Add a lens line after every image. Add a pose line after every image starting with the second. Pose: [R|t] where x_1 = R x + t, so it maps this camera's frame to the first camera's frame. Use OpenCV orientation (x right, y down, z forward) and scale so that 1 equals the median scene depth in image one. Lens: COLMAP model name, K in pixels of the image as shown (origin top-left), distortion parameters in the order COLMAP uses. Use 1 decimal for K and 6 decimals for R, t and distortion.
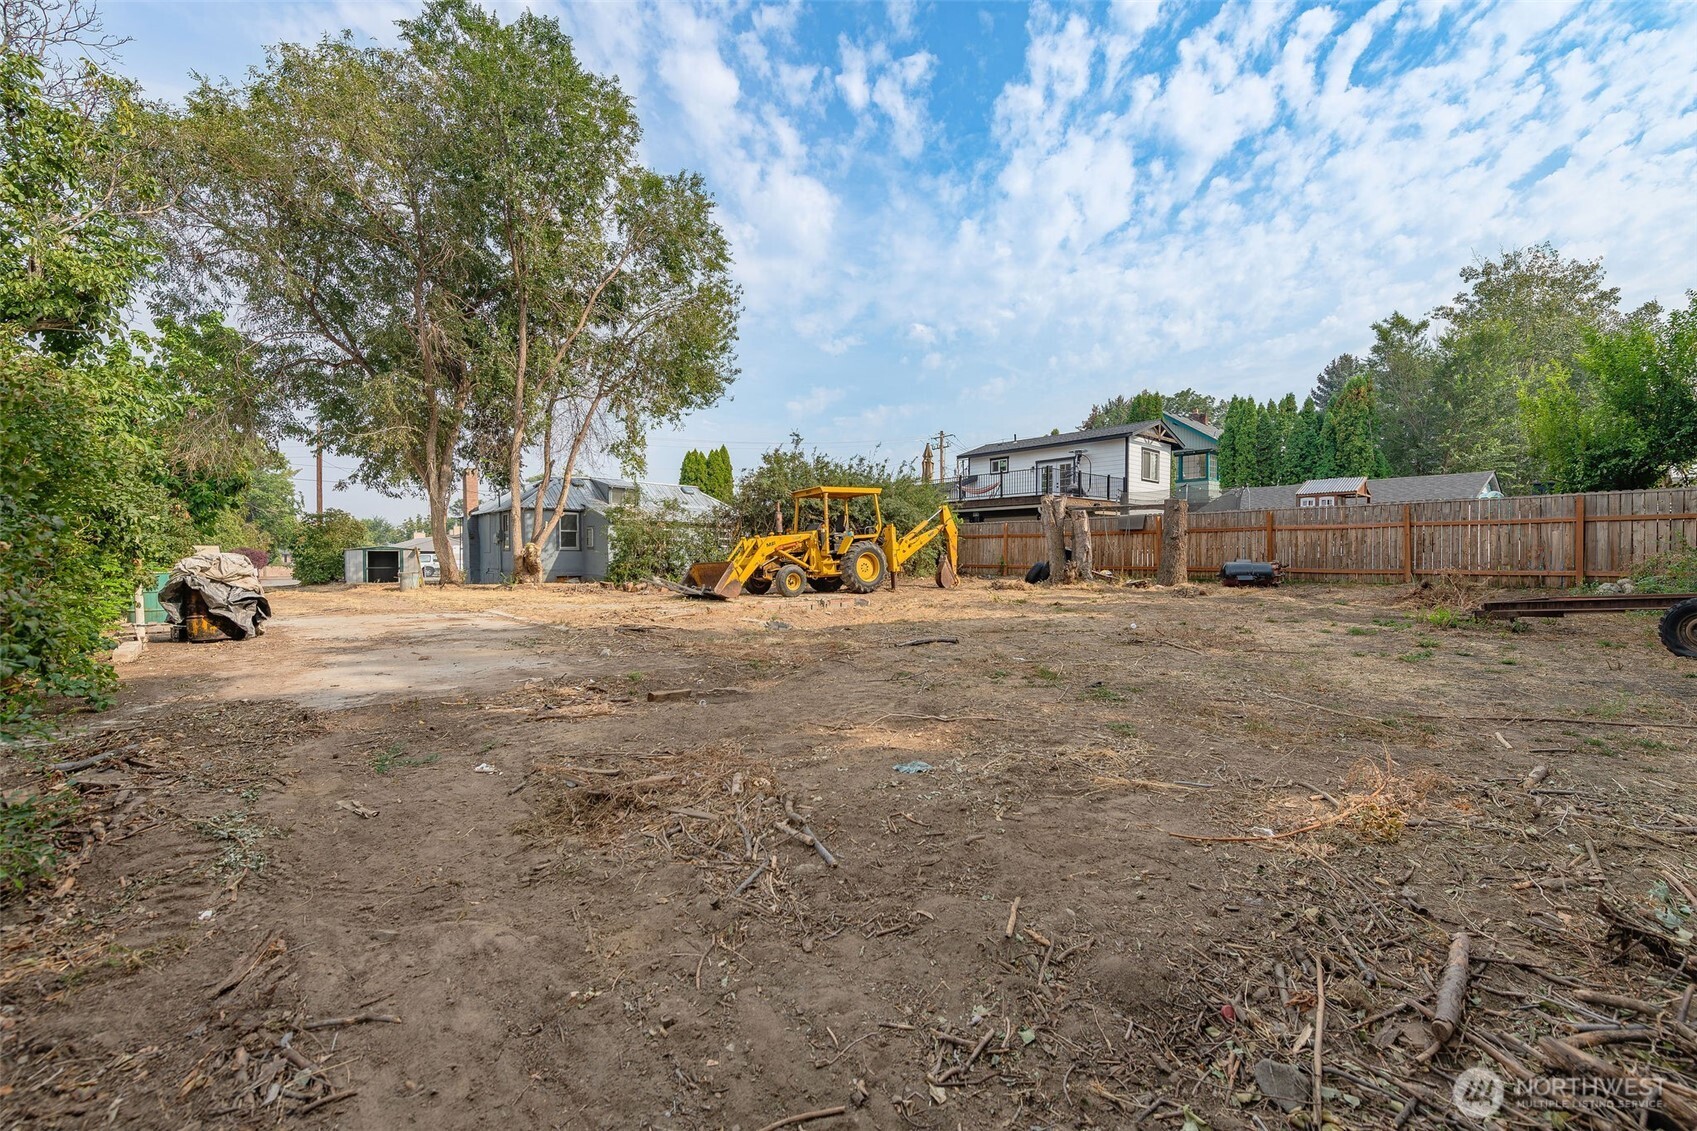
lens RADIAL K [[676.7, 0, 838.3], [0, 676.7, 574.7], [0, 0, 1]] dist [0.001644, -0.000248]
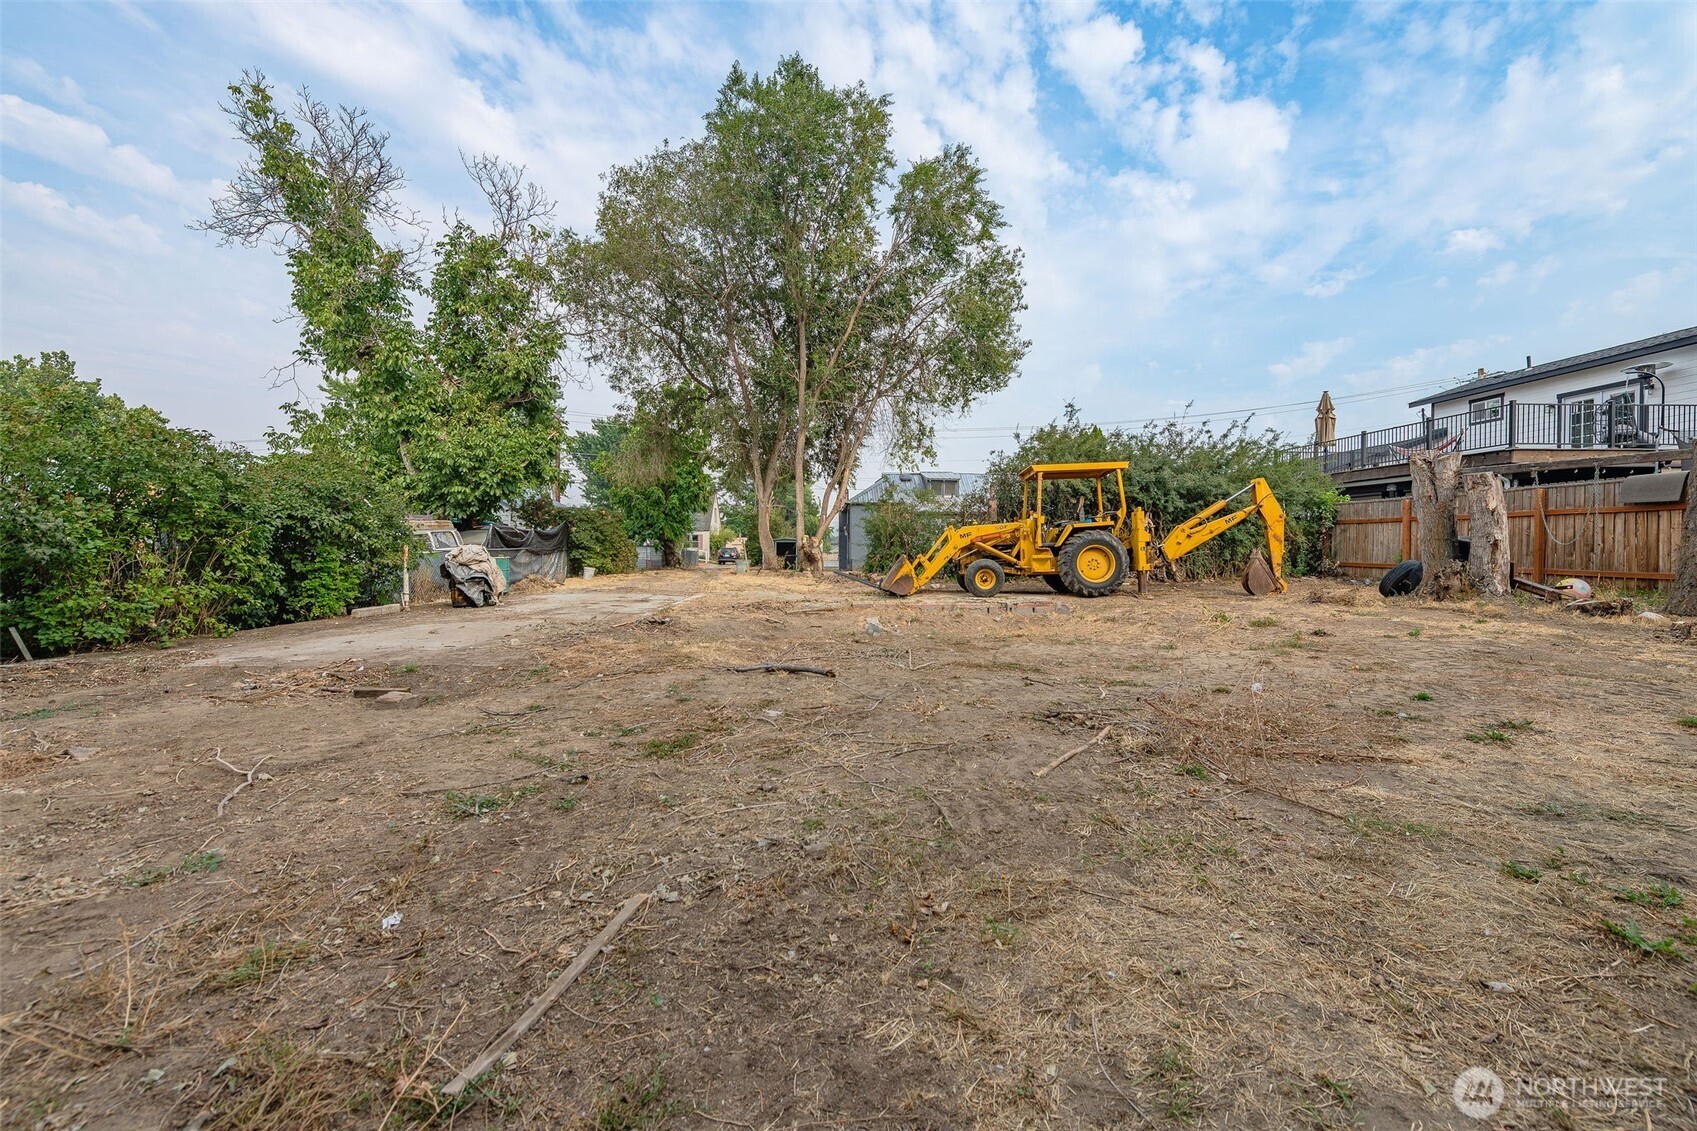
lens RADIAL K [[643.2, 0, 846.4], [0, 643.2, 553.8], [0, 0, 1]] dist [0.002898, -0.000041]
pose [[0.773424, 0.012833, -0.633760, 0.235622], [-0.021311, 0.999756, -0.005764, -0.010086], [0.633531, 0.017964, 0.773509, 0.202779]]
